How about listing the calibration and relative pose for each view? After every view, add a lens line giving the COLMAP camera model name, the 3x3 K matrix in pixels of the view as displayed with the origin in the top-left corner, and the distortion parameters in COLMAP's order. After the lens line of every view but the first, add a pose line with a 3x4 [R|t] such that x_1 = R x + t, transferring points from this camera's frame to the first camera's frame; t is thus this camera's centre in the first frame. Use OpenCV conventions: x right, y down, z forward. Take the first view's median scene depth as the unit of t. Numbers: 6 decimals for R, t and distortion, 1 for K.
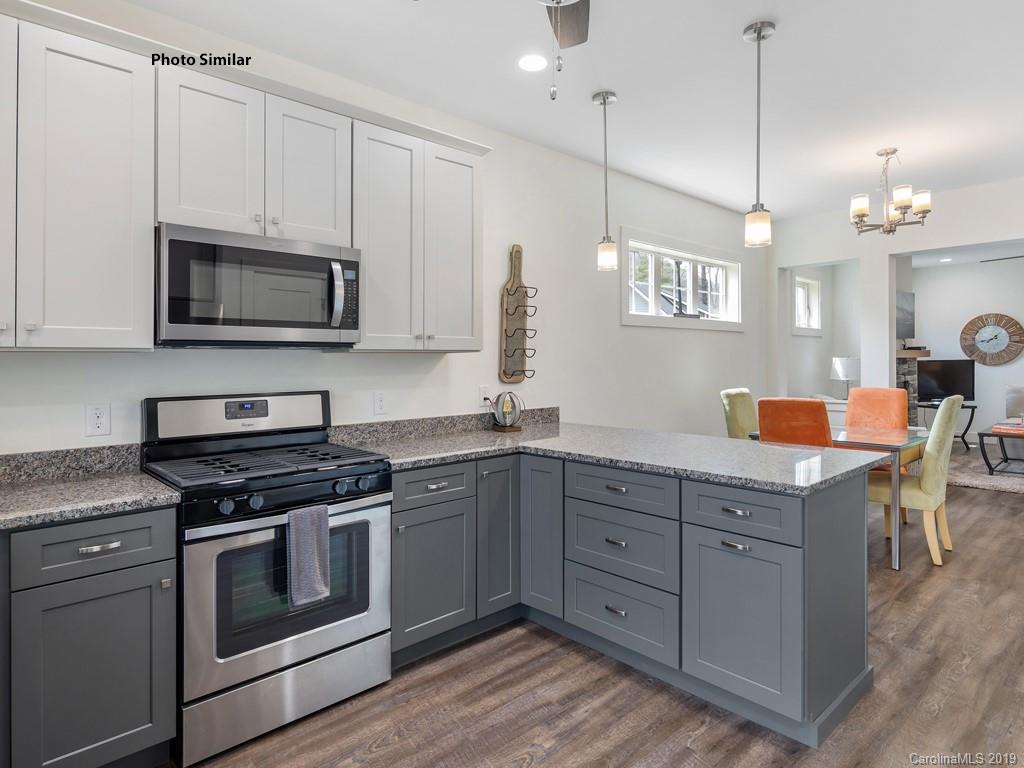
lens RADIAL K [[565.3, 0, 535.8], [0, 565.3, 359.2], [0, 0, 1]] dist [-0.000832, -0.000264]
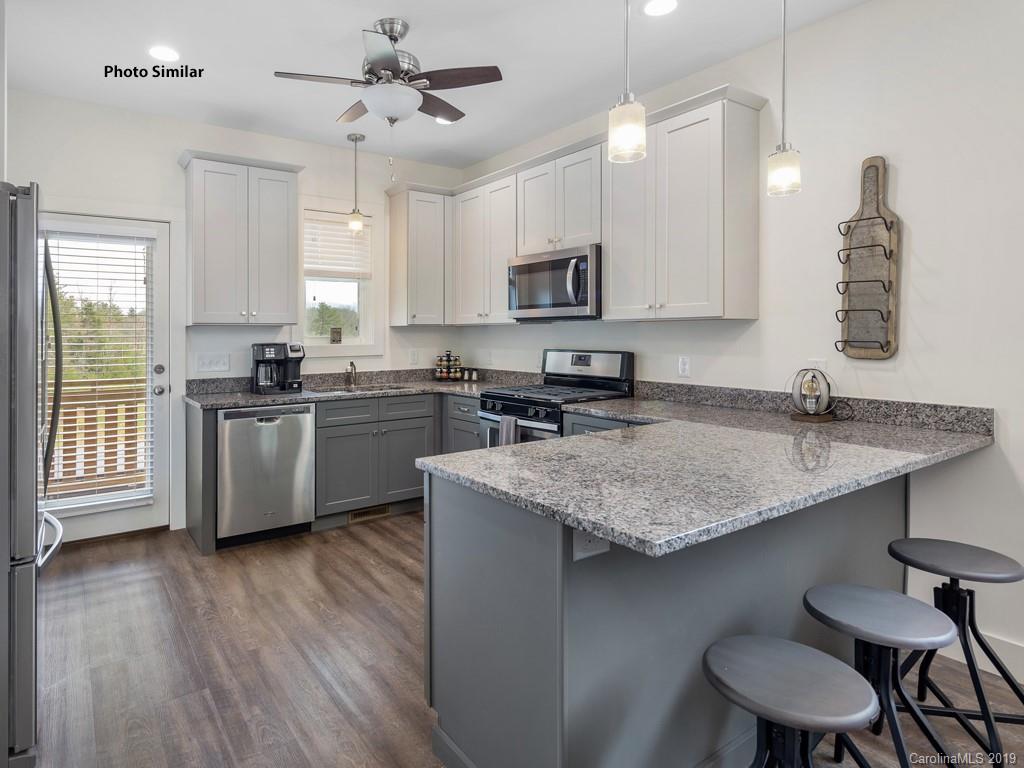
lens RADIAL K [[601.4, 0, 490.3], [0, 601.4, 335.2], [0, 0, 1]] dist [-0.000209, -0.000765]
pose [[-0.131539, 0.017209, -0.991162, 1.105084], [0.014294, 0.999778, 0.015461, -0.007894], [0.991208, -0.012134, -0.131756, 0.942176]]
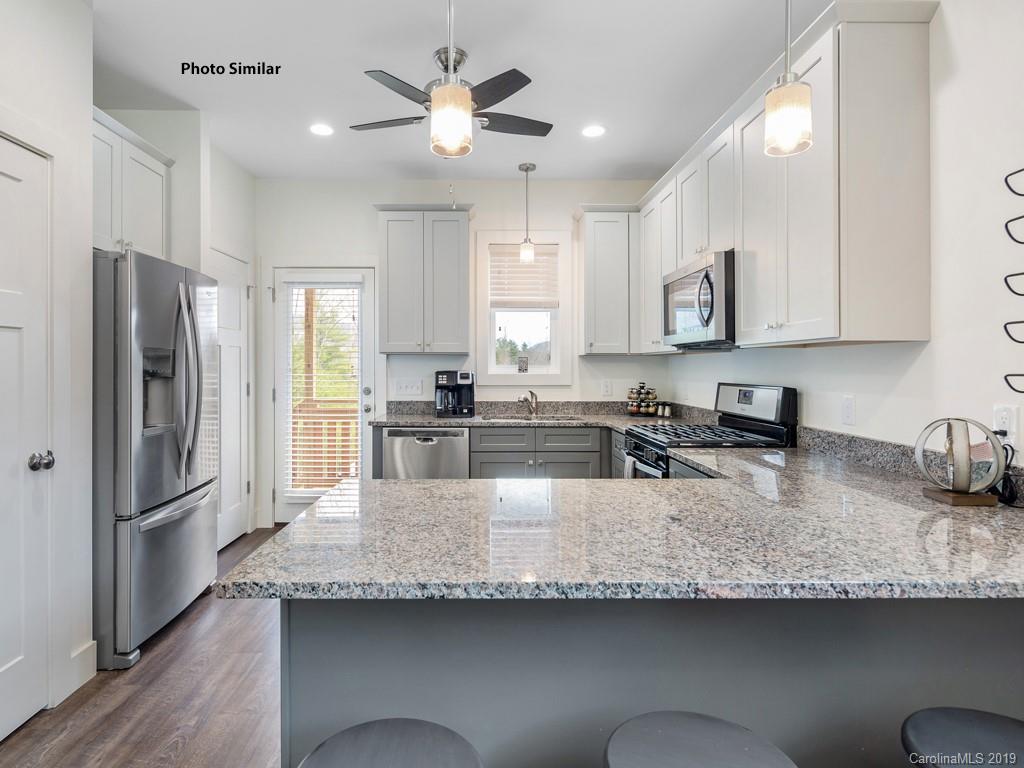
lens RADIAL K [[612.7, 0, 506.0], [0, 612.7, 365.4], [0, 0, 1]] dist [0.004563, -0.000220]
pose [[-0.674060, 0.008685, -0.738625, 0.797353], [0.010215, 0.999945, 0.002435, 0.011386], [0.738606, -0.005904, -0.674112, 1.466929]]
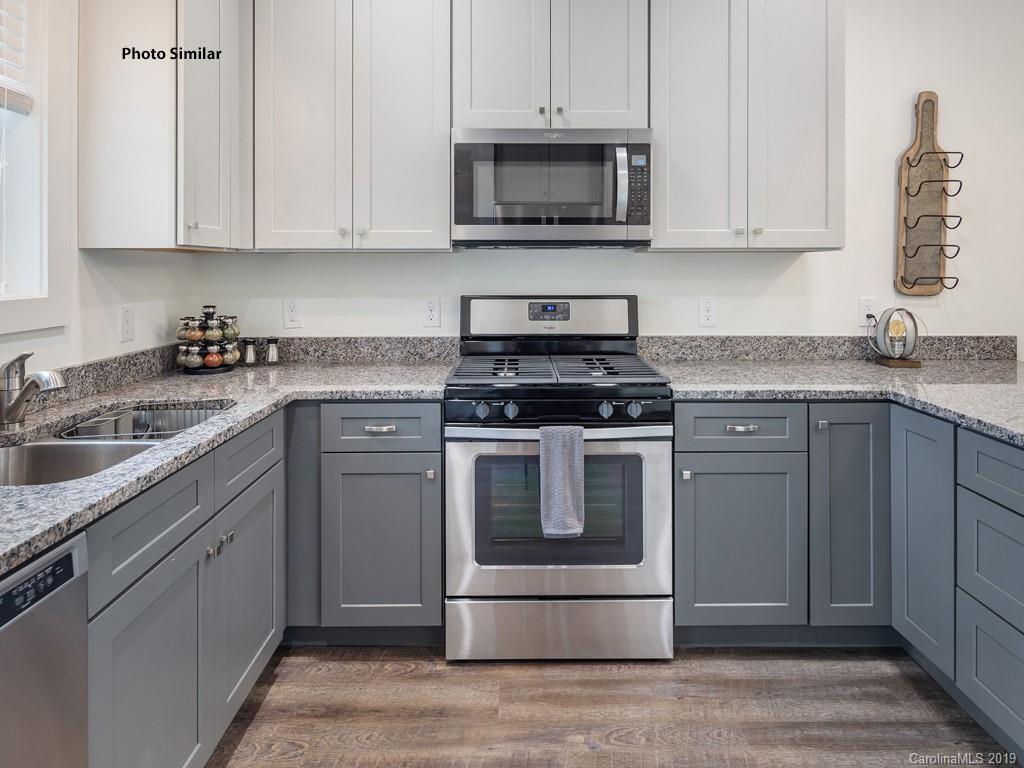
lens RADIAL K [[613.0, 0, 538.2], [0, 613.0, 258.2], [0, 0, 1]] dist [0.001322, -0.000403]
pose [[0.736737, 0.002605, -0.676174, 0.176484], [-0.004009, 0.999992, -0.000515, -0.001273], [0.676167, 0.003090, 0.736742, 0.210804]]
